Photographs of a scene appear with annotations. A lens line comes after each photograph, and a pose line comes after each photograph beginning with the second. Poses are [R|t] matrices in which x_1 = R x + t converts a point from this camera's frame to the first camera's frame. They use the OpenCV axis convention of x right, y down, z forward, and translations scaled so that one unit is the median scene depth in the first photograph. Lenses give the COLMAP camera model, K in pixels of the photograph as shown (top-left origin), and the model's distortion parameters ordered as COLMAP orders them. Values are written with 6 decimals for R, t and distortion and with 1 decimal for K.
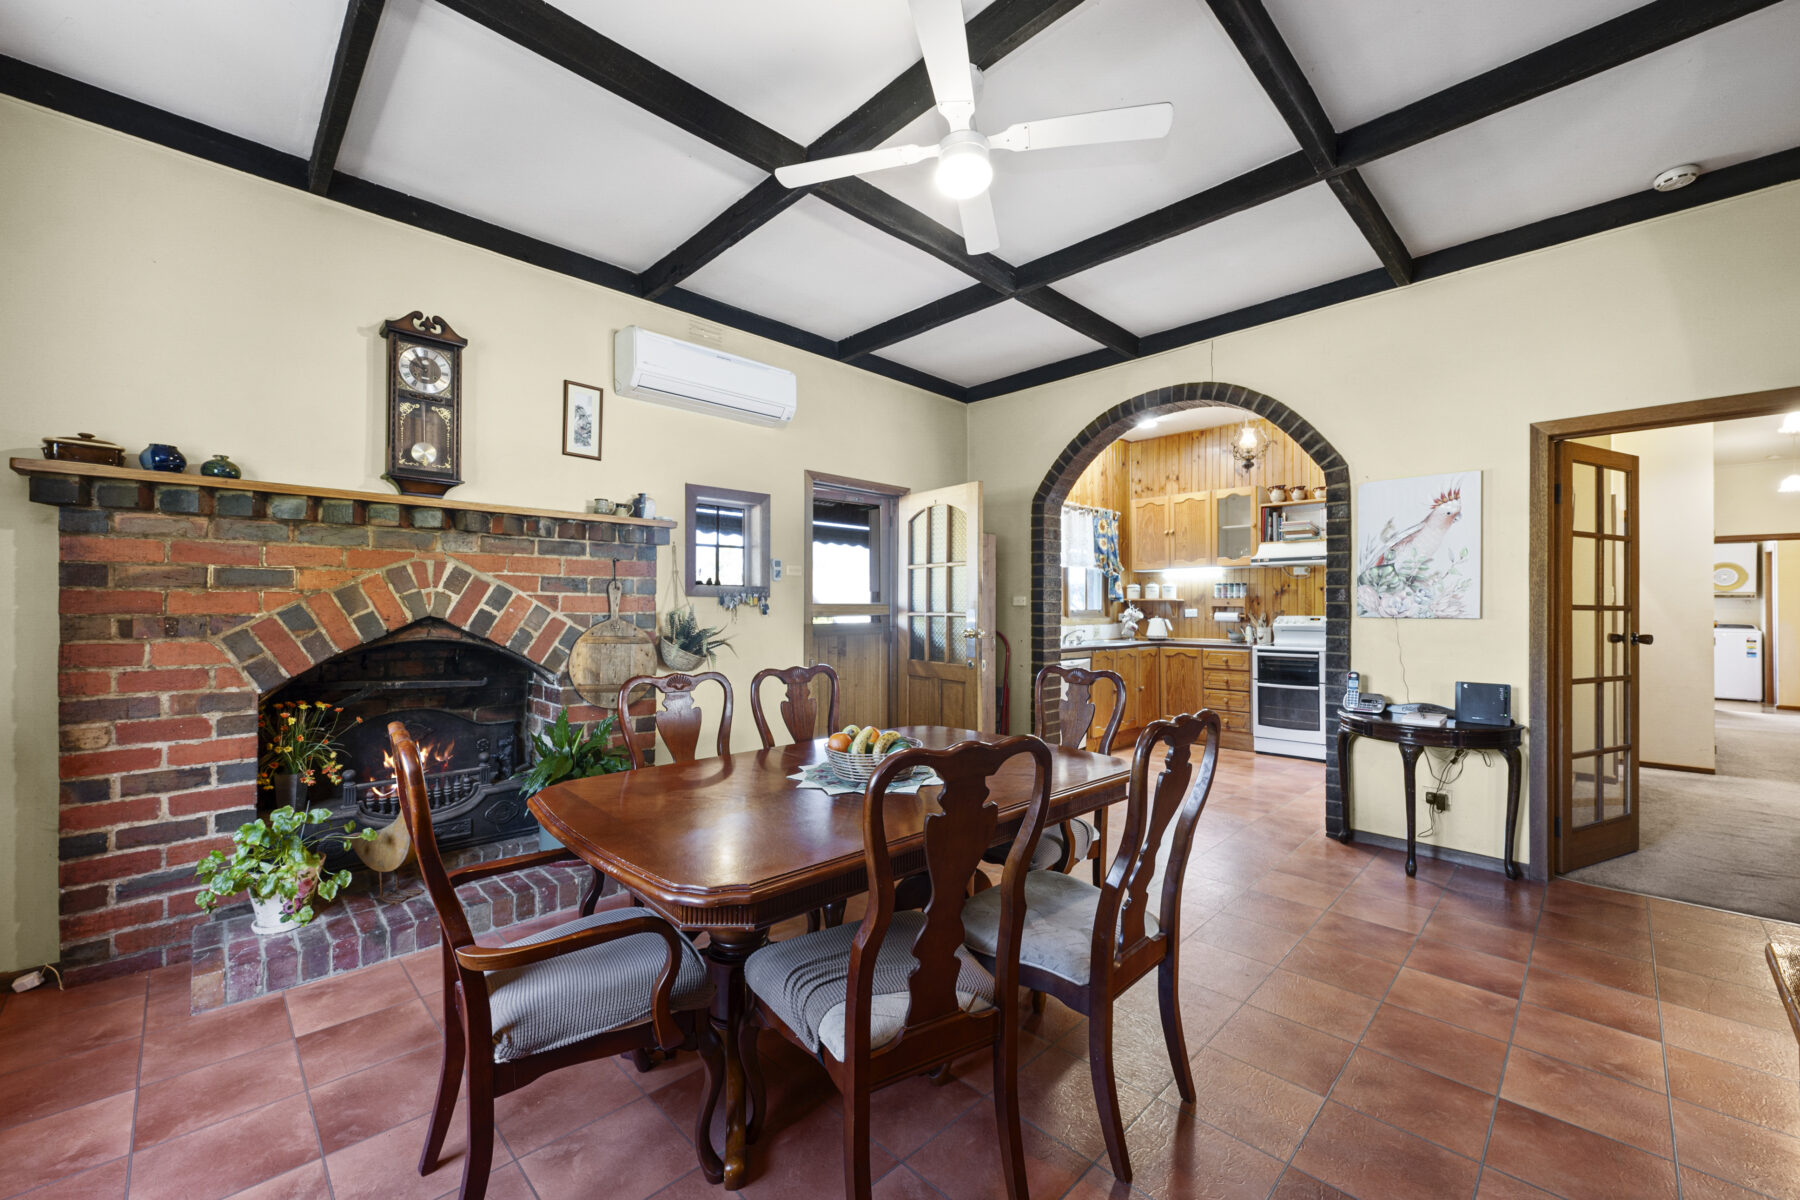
lens RADIAL K [[709.7, 0, 885.8], [0, 709.7, 606.7], [0, 0, 1]] dist [0.000269, -0.000942]
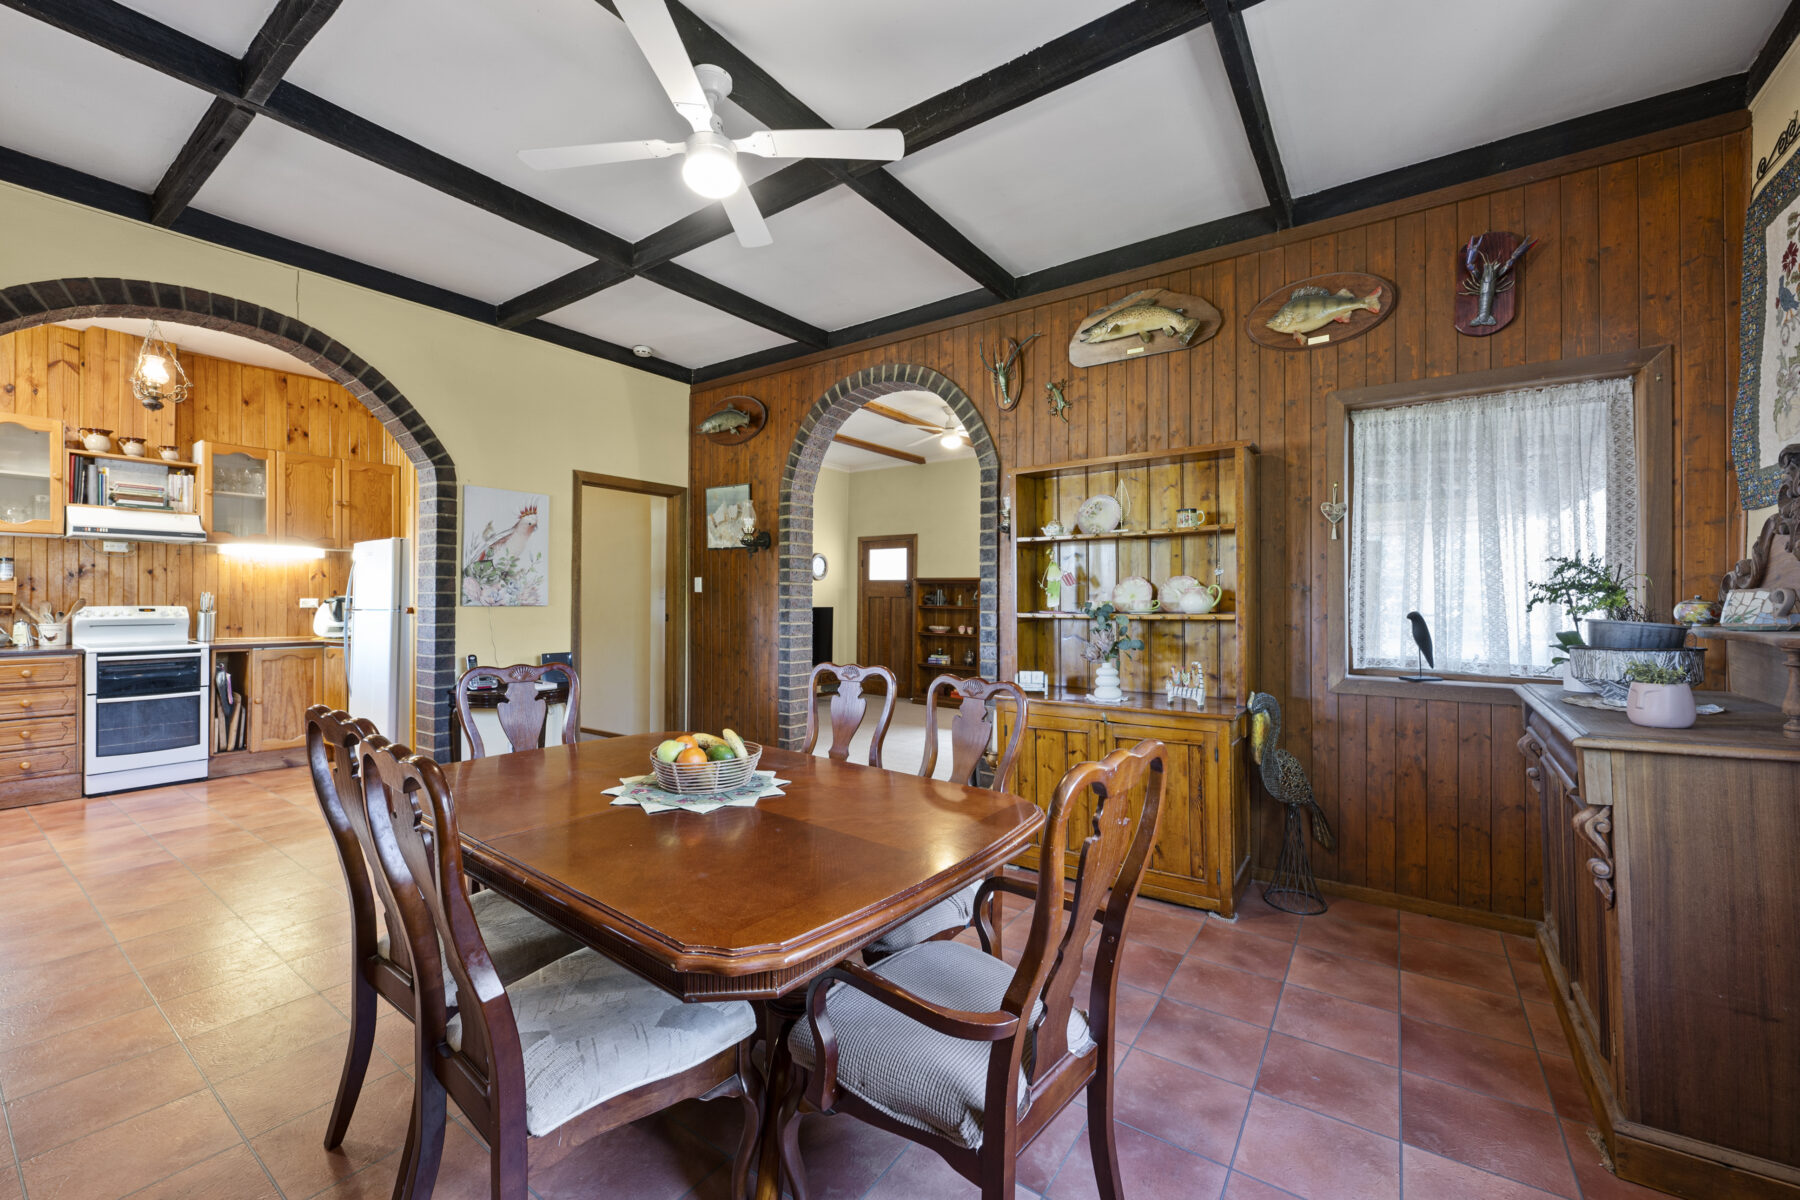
lens RADIAL K [[709.7, 0, 899.9], [0, 709.7, 601.8], [0, 0, 1]] dist [0.000269, -0.000942]
pose [[-0.194445, -0.004723, 0.980902, -0.314668], [-0.006618, 0.999972, 0.003503, 0.000049], [-0.980891, -0.005811, -0.194471, 0.313176]]
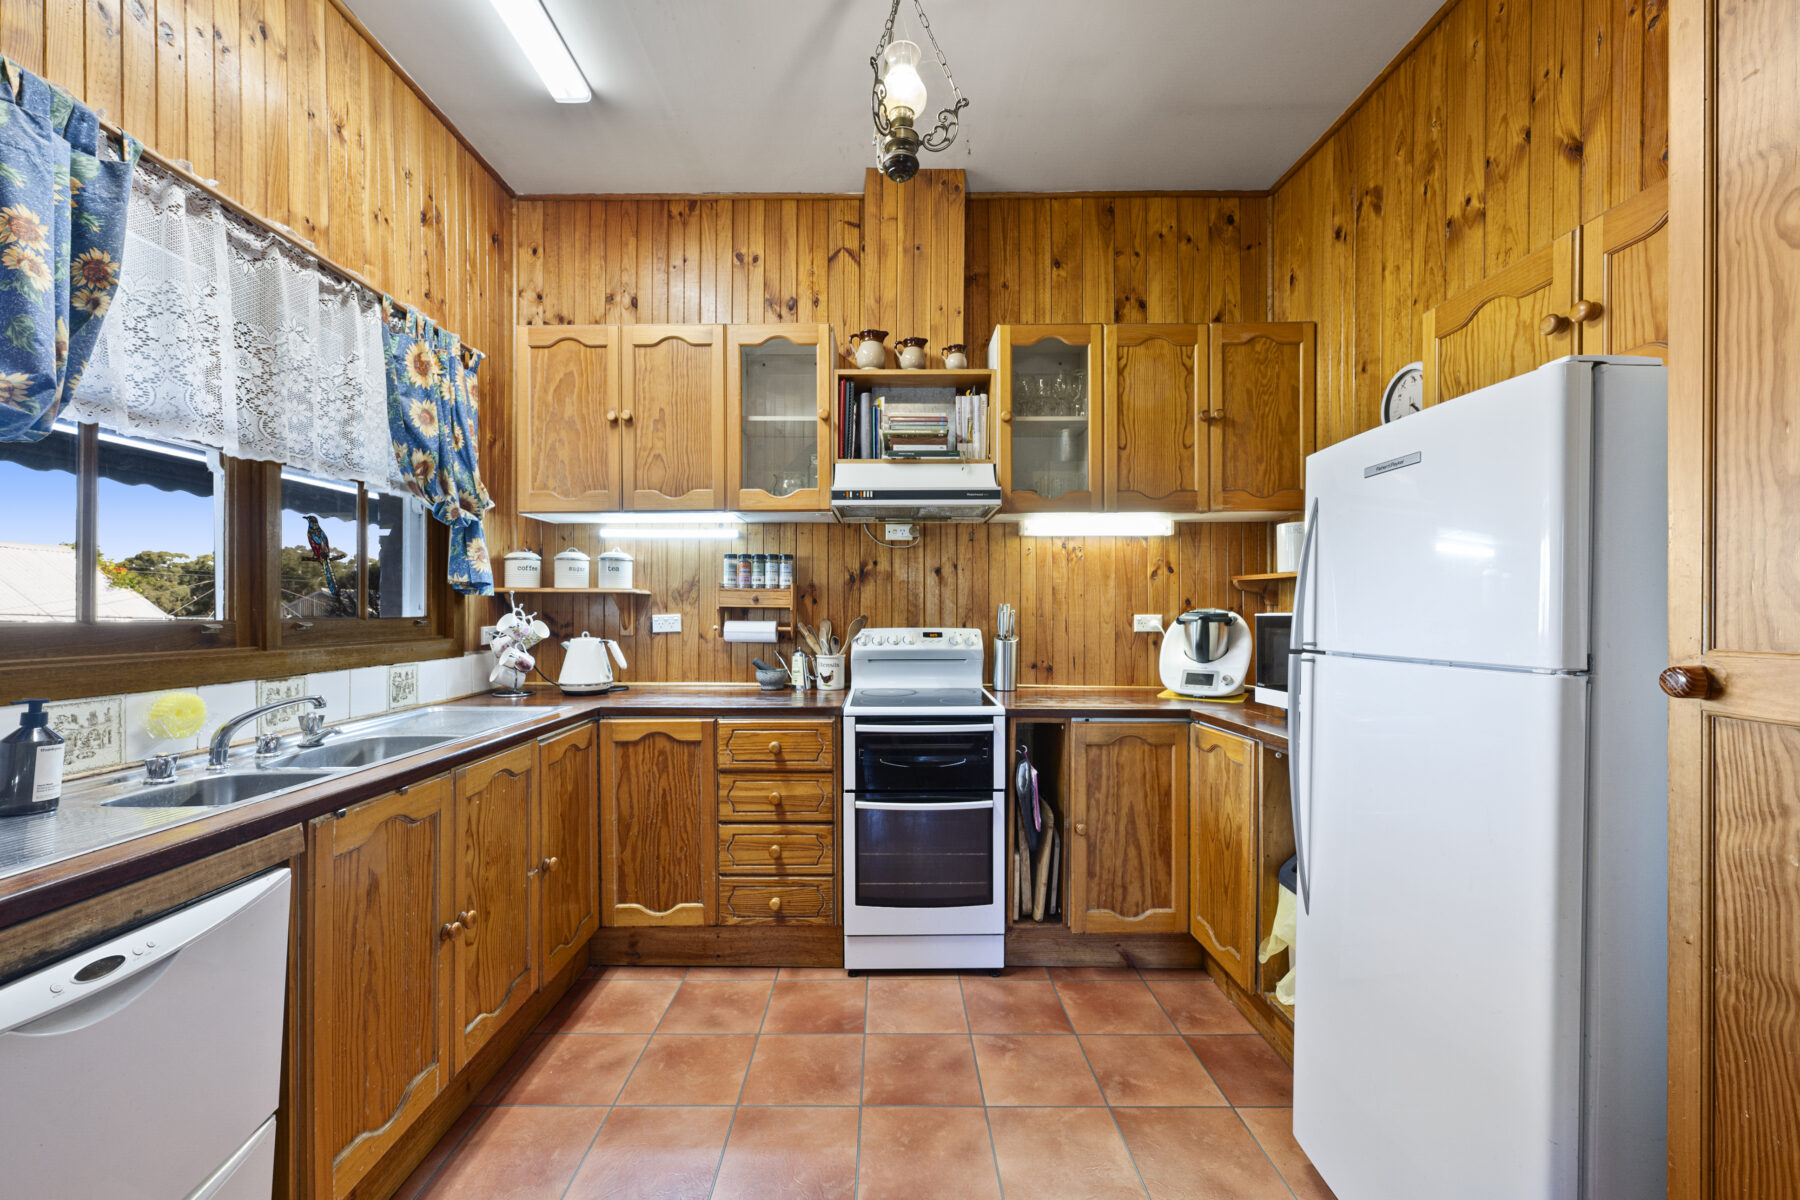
lens RADIAL K [[709.7, 0, 891.0], [0, 709.7, 608.8], [0, 0, 1]] dist [0.000269, -0.000942]
pose [[0.690057, -0.001923, 0.723753, 0.232077], [0.000151, 0.999997, 0.002513, -0.000770], [-0.723755, -0.001624, 0.690055, 0.657571]]
